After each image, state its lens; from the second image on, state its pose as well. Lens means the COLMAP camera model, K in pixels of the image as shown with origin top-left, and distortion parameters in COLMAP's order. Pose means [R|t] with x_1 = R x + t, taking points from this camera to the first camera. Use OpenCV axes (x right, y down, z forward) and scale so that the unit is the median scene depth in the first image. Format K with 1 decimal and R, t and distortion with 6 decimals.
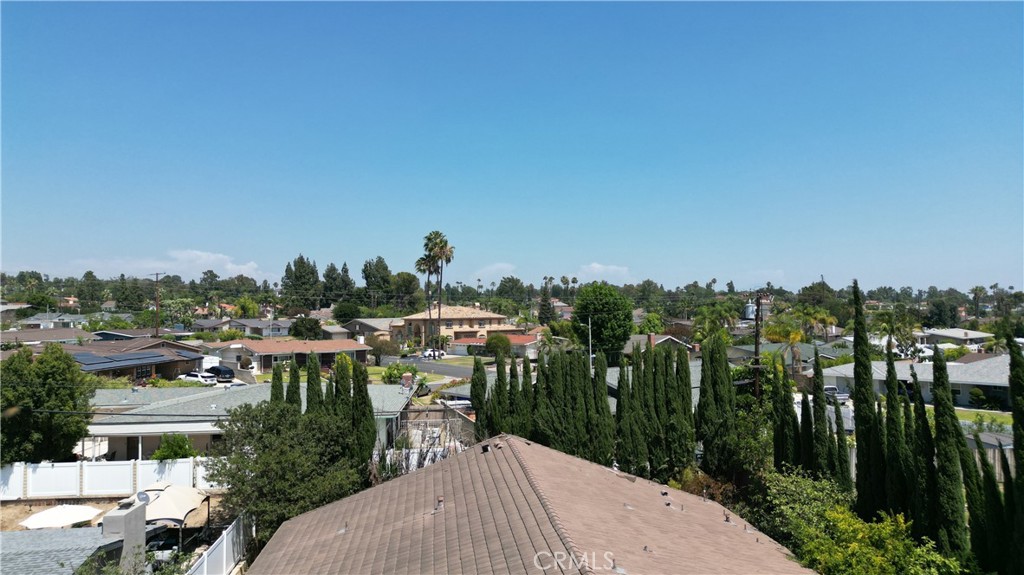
lens RADIAL K [[720.8, 0, 512.0], [0, 720.8, 287.5], [0, 0, 1]] dist [0.109779, -0.097186]
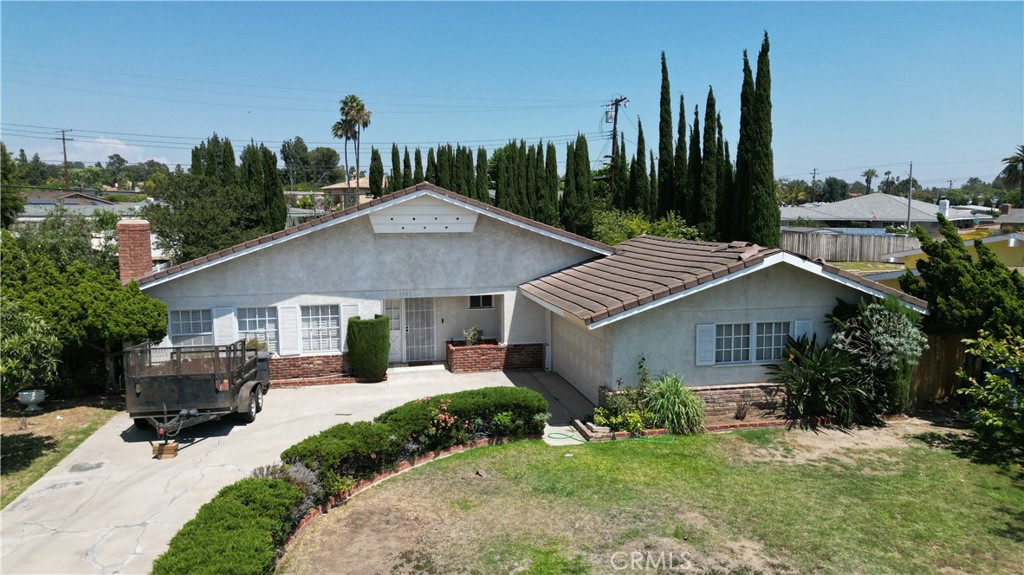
lens RADIAL K [[717.1, 0, 512.0], [0, 717.1, 287.5], [0, 0, 1]] dist [0.076466, -0.096877]
pose [[0.994979, -0.005668, 0.099926, 0.053285], [-0.009072, 0.989179, 0.146436, 0.142998], [-0.099675, -0.146607, 0.984160, -0.184275]]
